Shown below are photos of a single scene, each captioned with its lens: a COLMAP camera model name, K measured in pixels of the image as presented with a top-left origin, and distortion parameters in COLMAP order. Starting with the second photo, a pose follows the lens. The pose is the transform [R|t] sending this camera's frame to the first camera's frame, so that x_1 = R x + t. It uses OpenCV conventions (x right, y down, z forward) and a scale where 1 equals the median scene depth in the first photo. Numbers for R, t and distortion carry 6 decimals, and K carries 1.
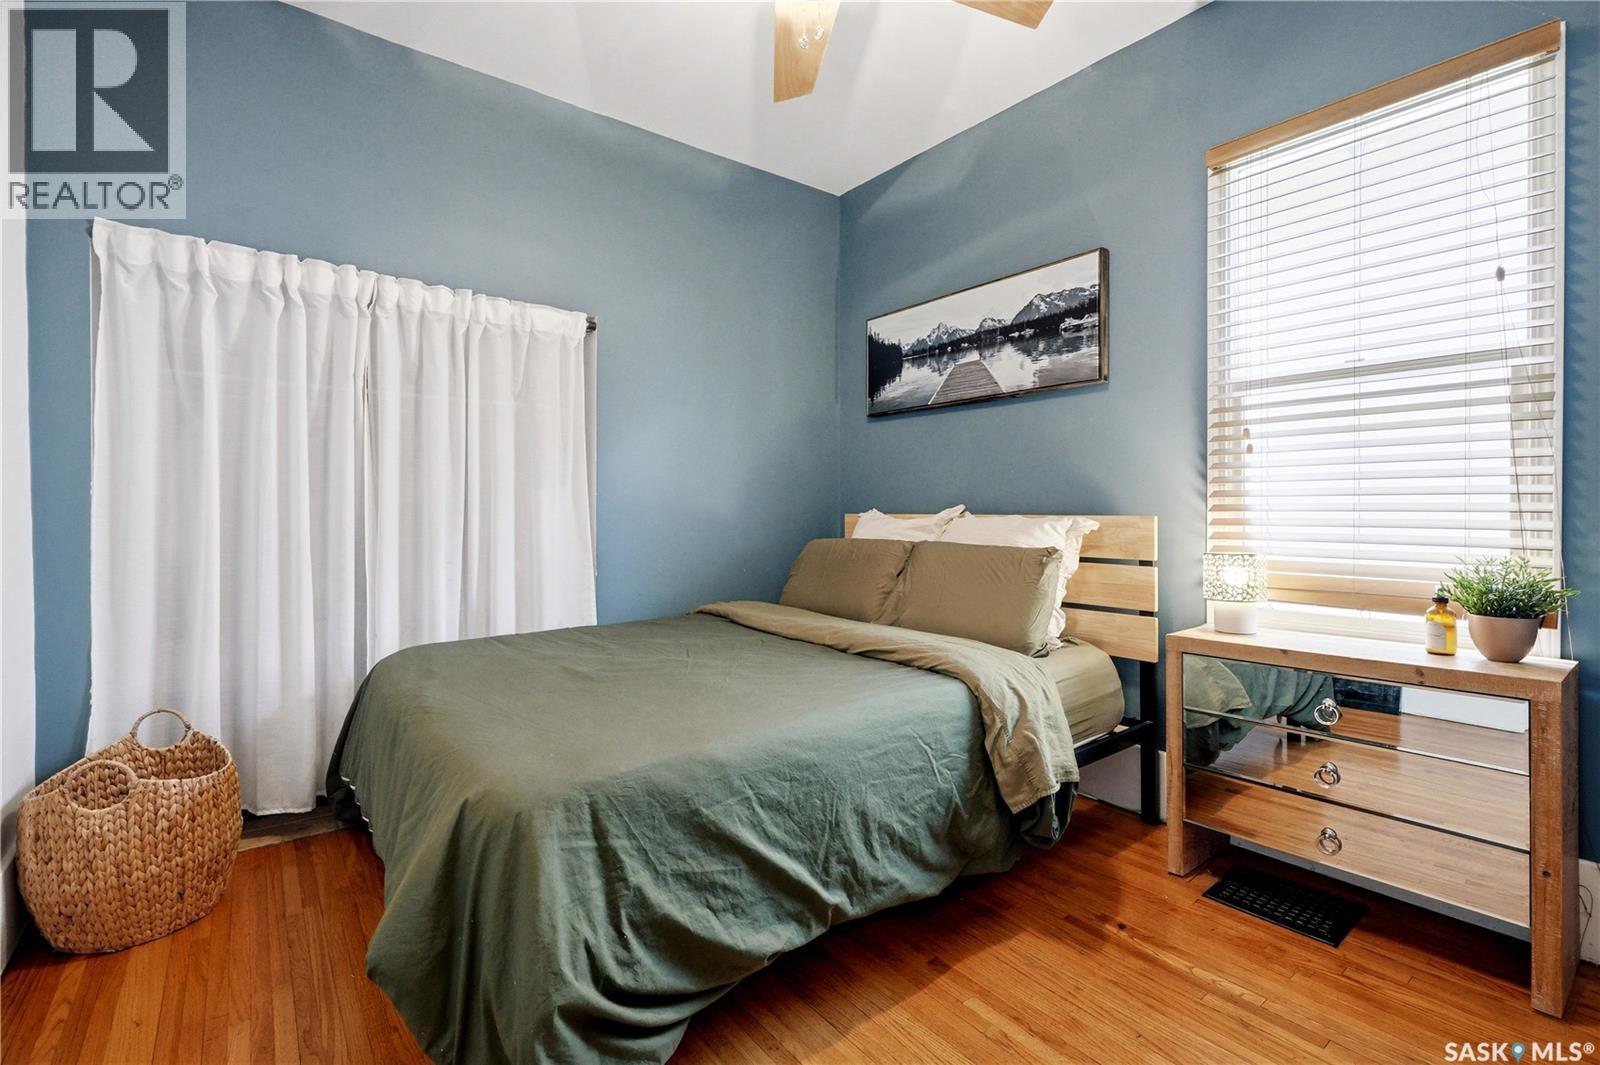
lens RADIAL K [[722.9, 0, 806.0], [0, 722.9, 520.1], [0, 0, 1]] dist [-0.001444, 0.001163]
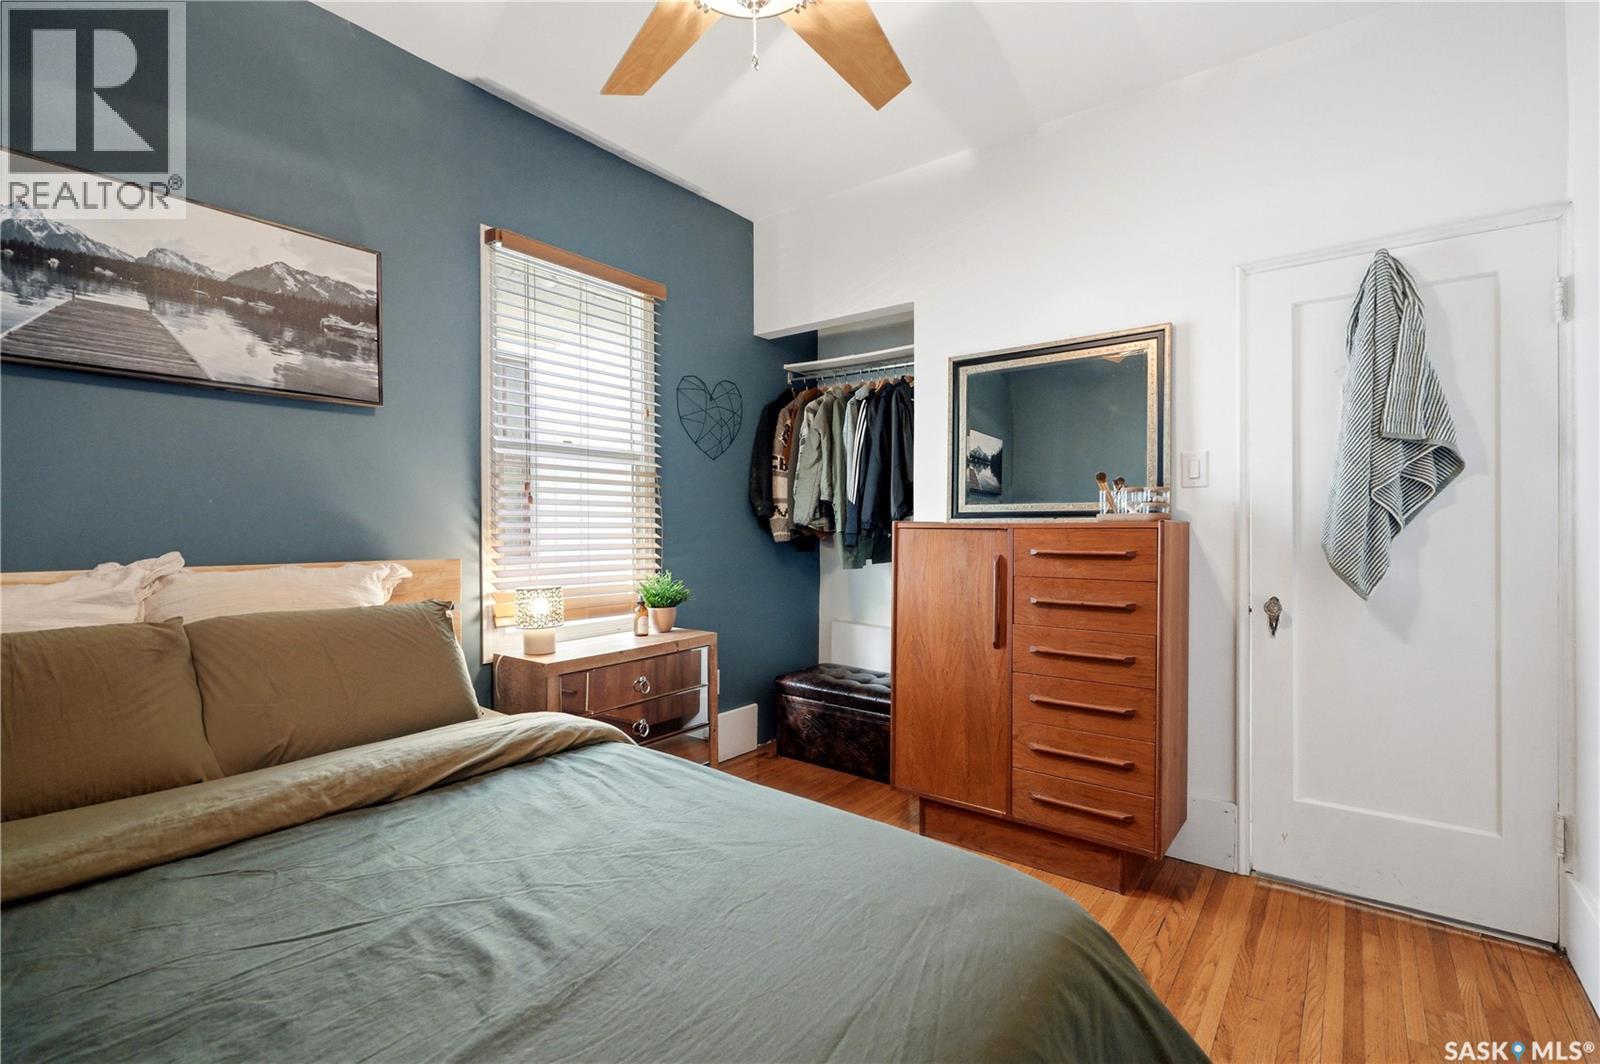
lens RADIAL K [[722.9, 0, 806.0], [0, 722.9, 519.6], [0, 0, 1]] dist [-0.001444, 0.001163]
pose [[-0.244093, 0.017596, 0.969592, -0.522419], [0.014357, 0.999791, -0.014529, -0.033843], [-0.969646, 0.010374, -0.244295, 0.676014]]
